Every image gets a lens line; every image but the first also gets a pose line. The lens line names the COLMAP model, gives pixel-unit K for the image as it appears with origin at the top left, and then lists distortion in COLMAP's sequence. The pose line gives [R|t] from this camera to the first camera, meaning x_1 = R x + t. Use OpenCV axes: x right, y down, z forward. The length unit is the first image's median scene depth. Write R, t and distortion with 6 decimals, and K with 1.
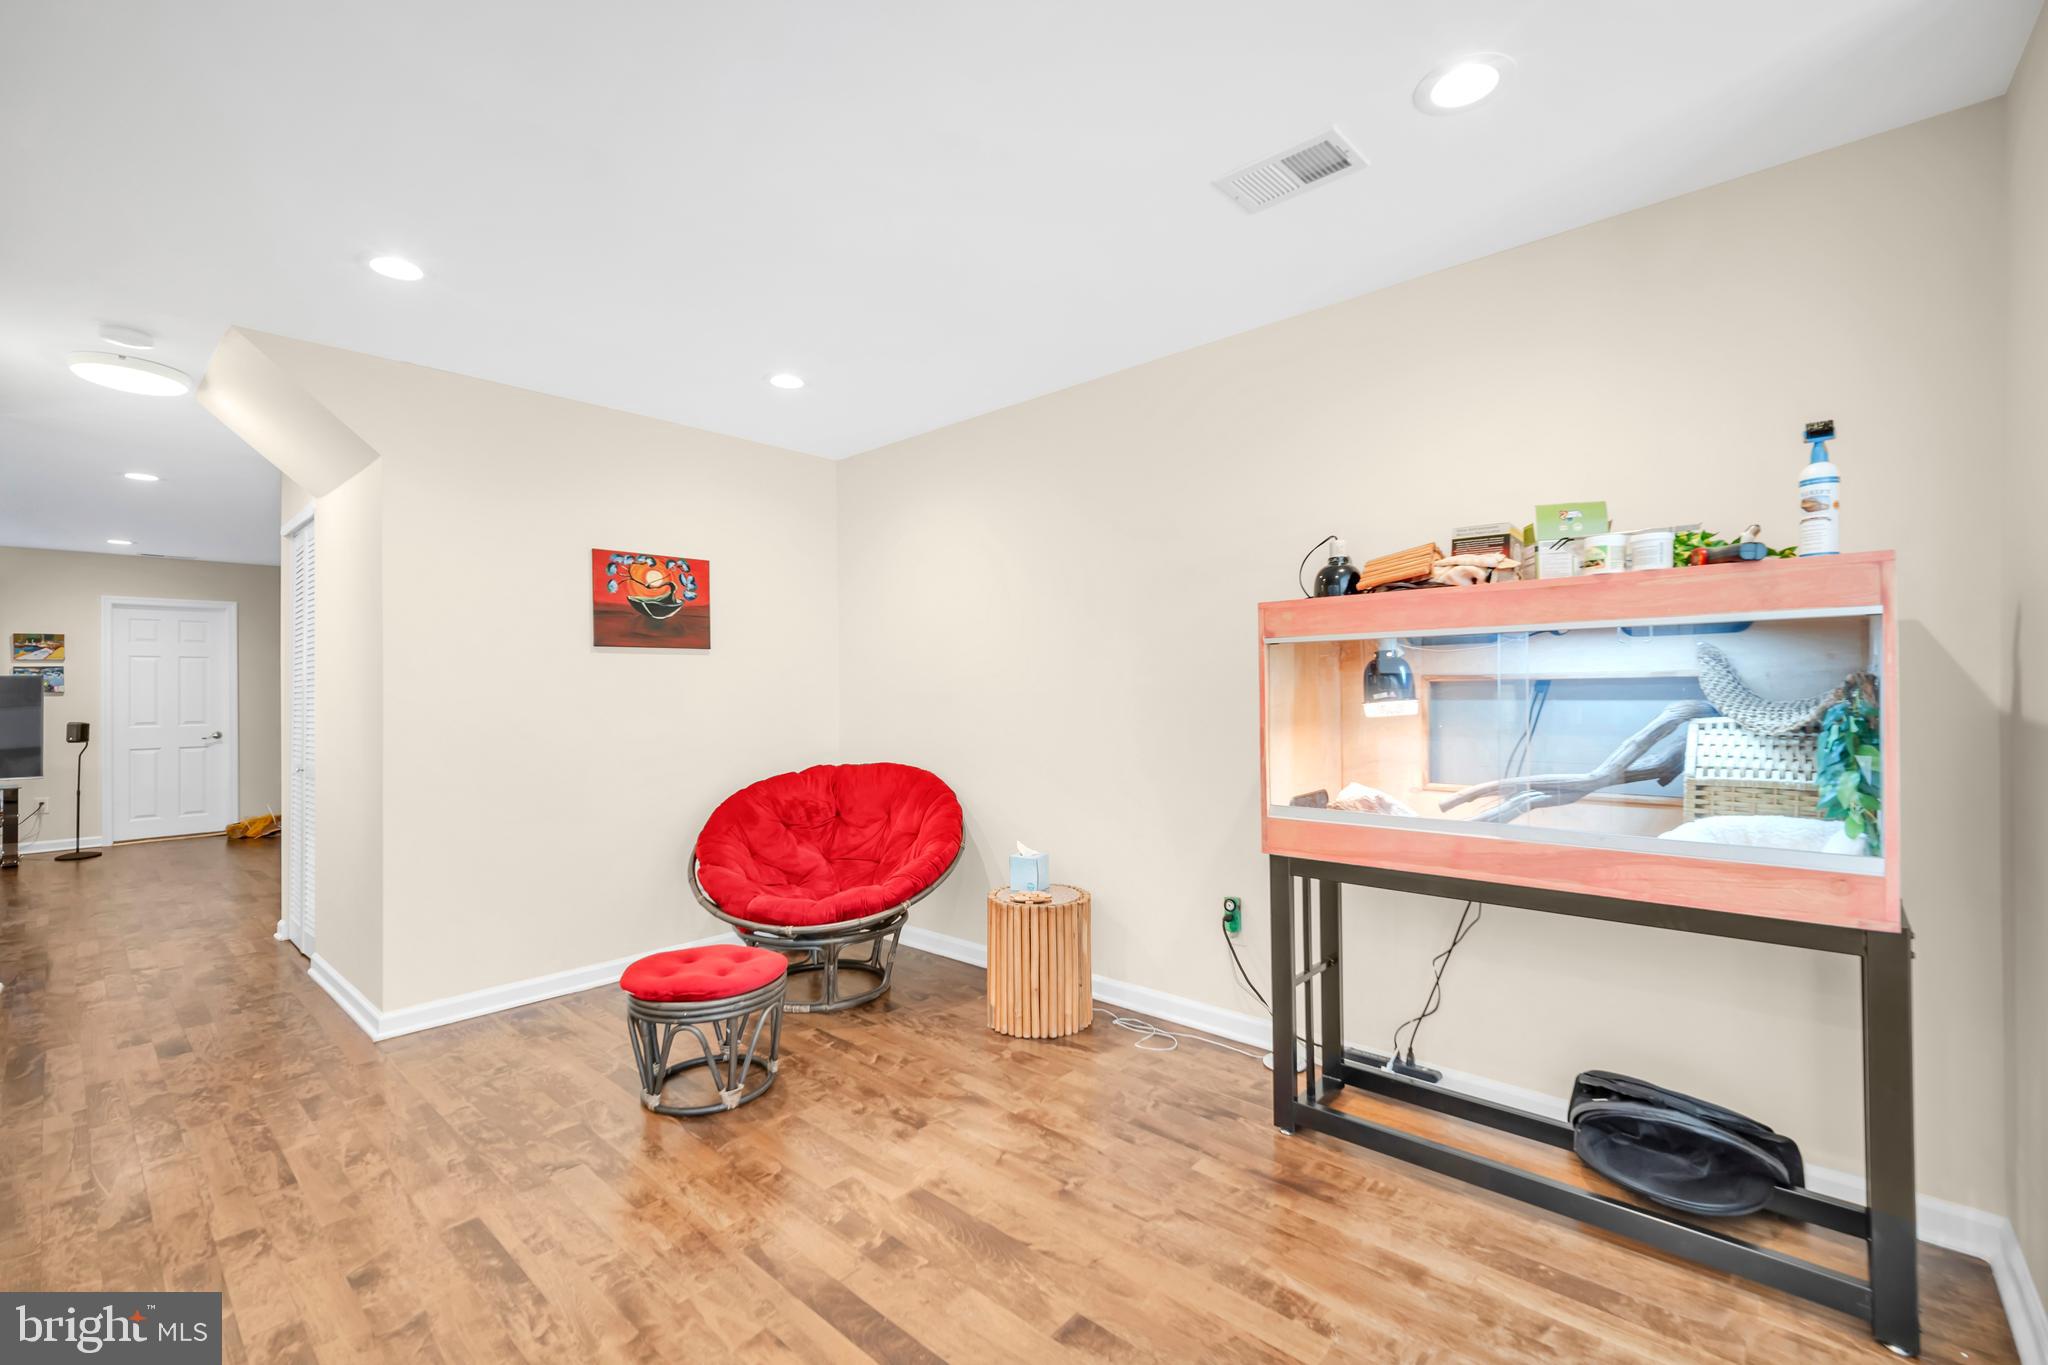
lens RADIAL K [[865.1, 0, 1027.3], [0, 865.1, 693.1], [0, 0, 1]] dist [0.000383, -0.000113]
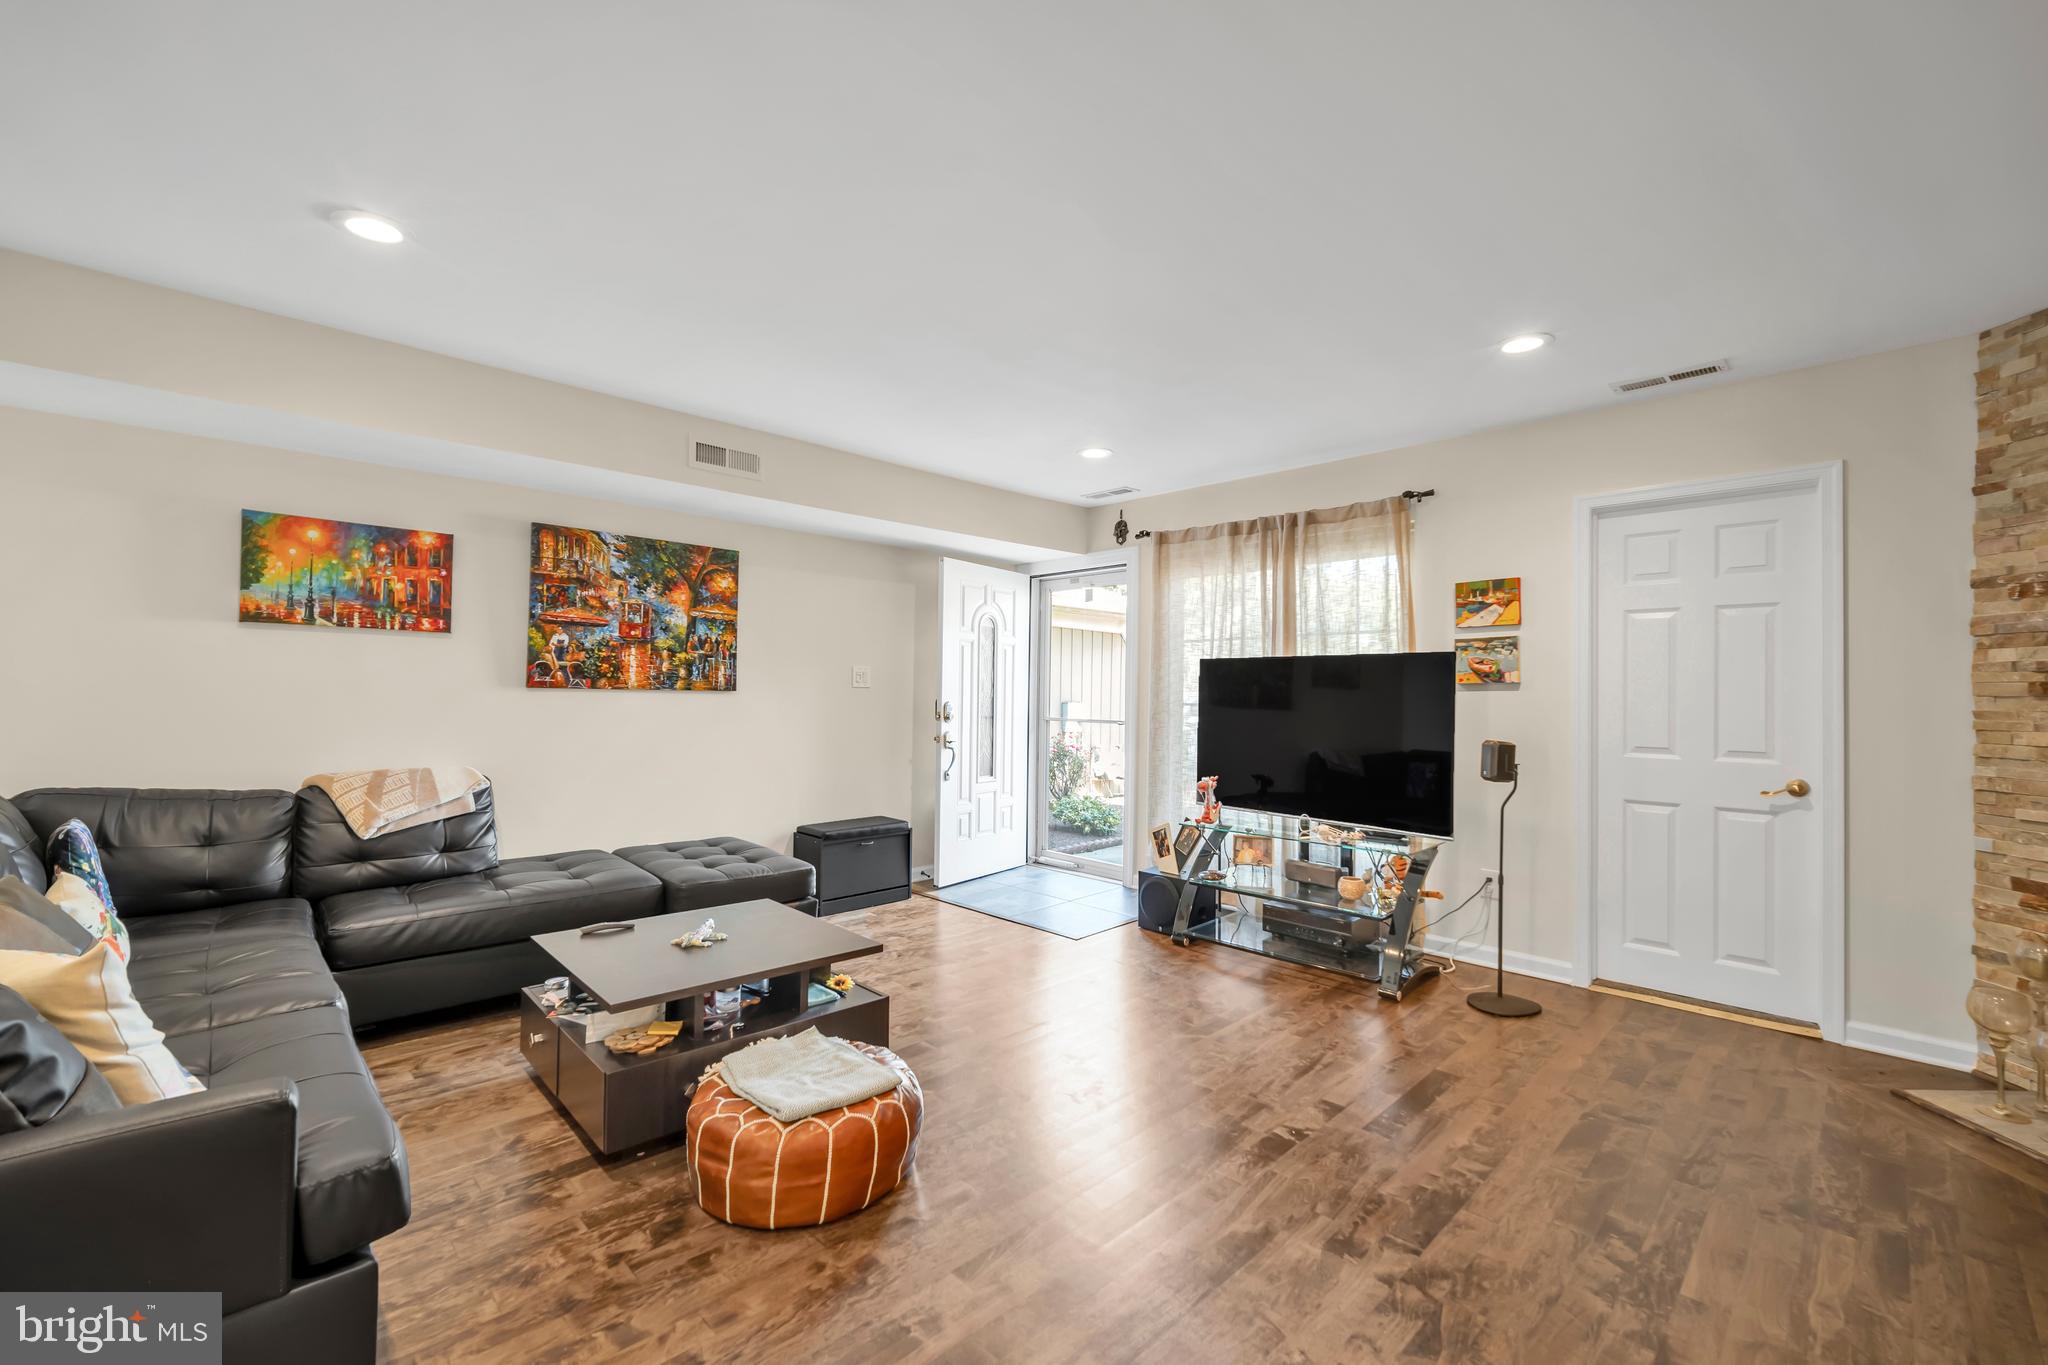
lens RADIAL K [[851.4, 0, 1040.3], [0, 851.4, 681.3], [0, 0, 1]] dist [0.001216, 0.000605]
pose [[-0.052048, -0.004532, -0.998634, -0.568337], [-0.015932, 0.999866, -0.003707, 0.004558], [0.998517, 0.015717, -0.052114, 0.736648]]
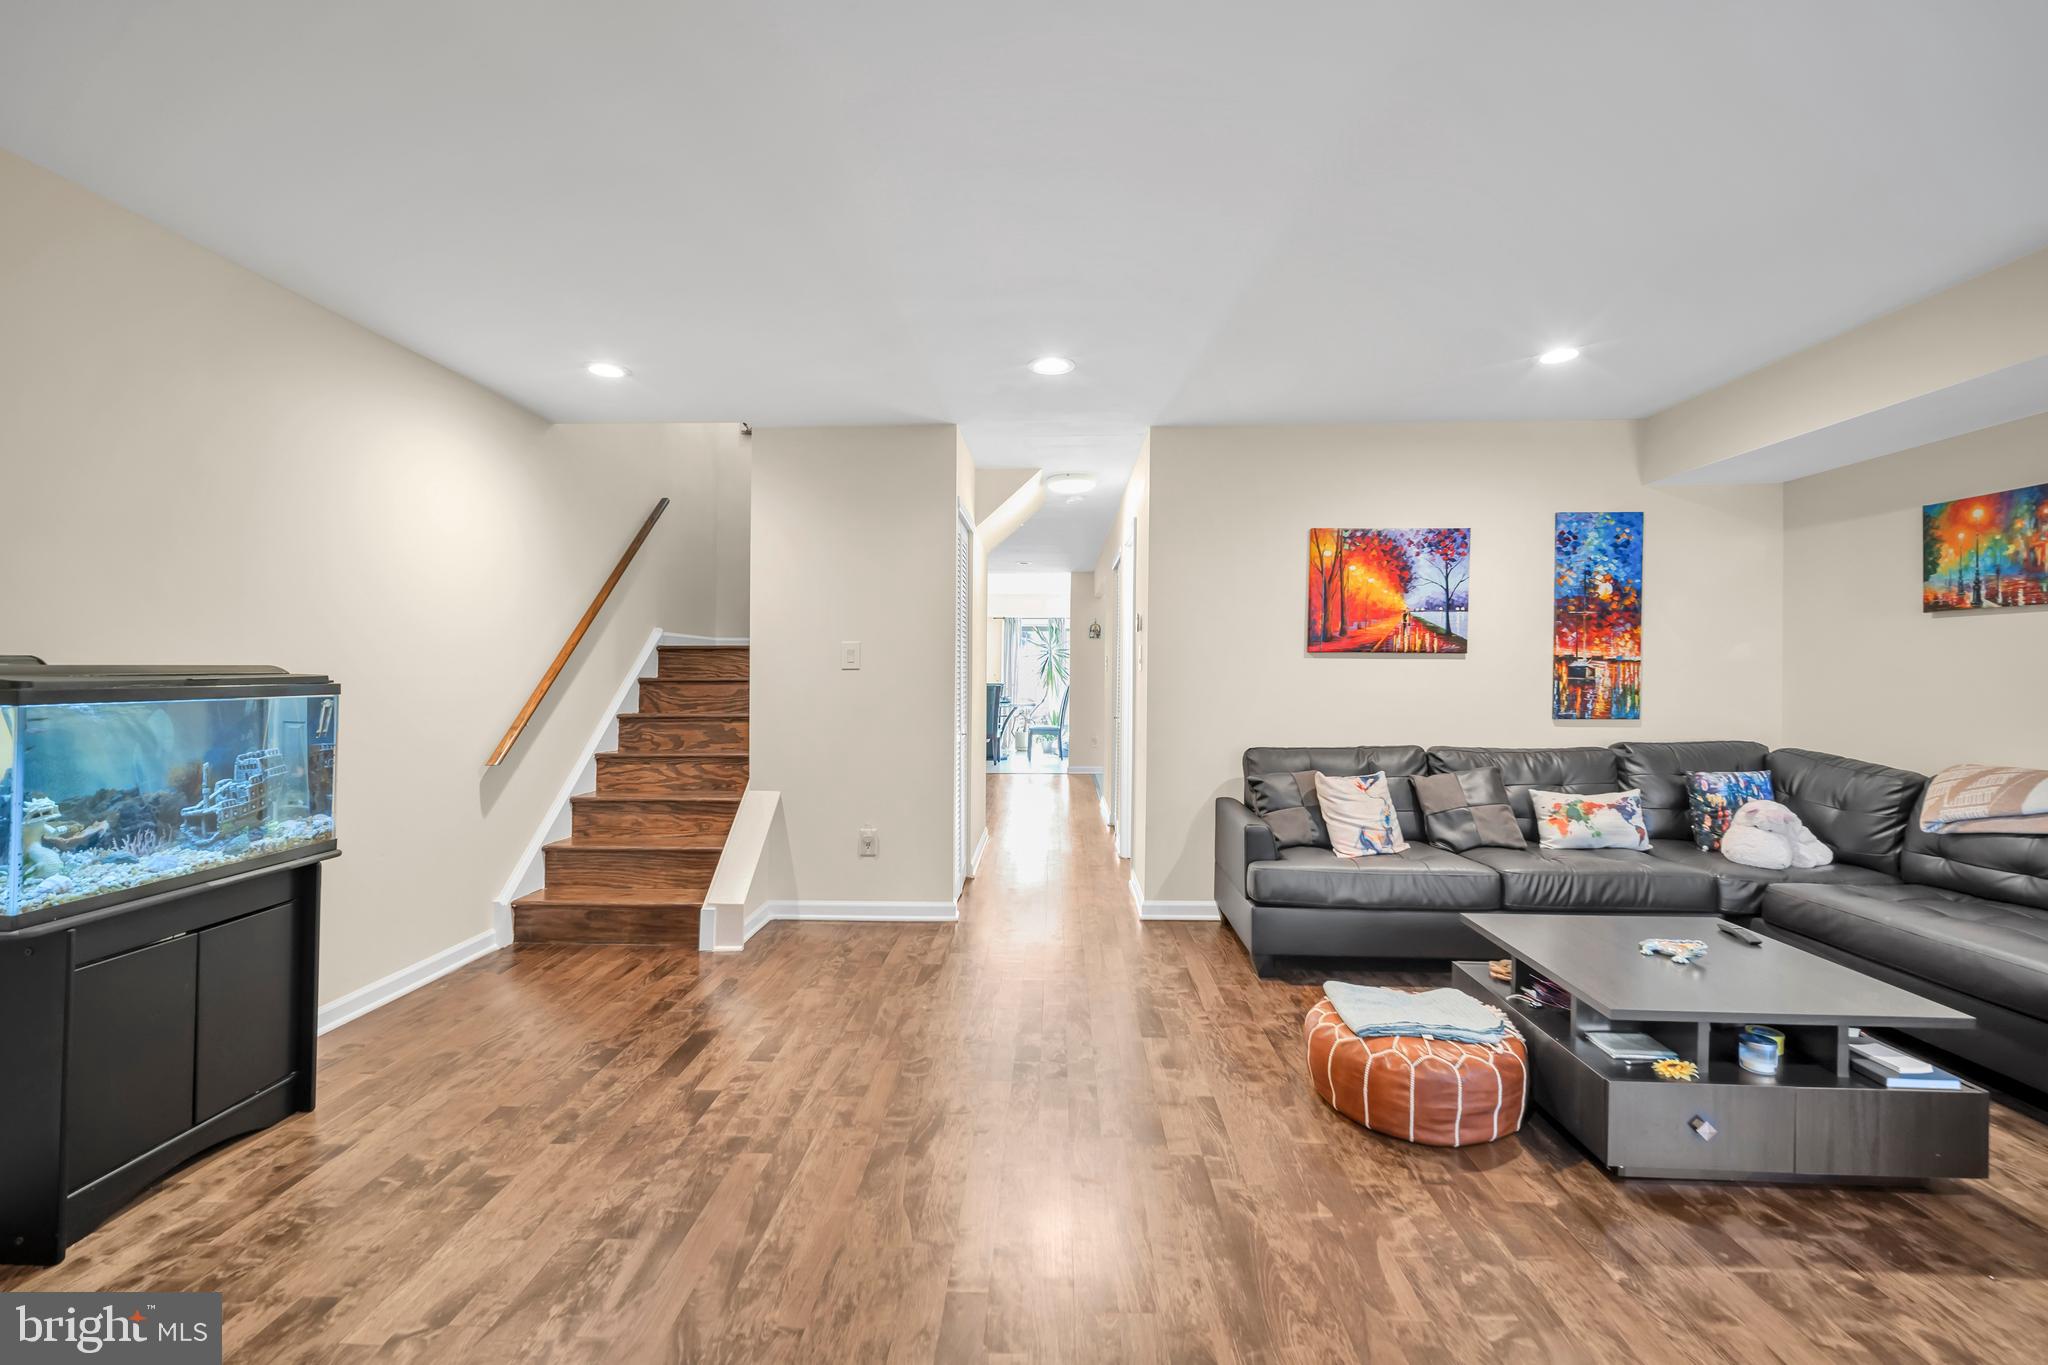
lens RADIAL K [[851.4, 0, 1040.3], [0, 851.4, 681.3], [0, 0, 1]] dist [0.001216, 0.000605]
pose [[-0.649745, 0.002604, 0.760148, -1.054652], [0.011614, 0.999911, 0.006502, 0.007855], [-0.760063, 0.013053, -0.649718, 0.985724]]
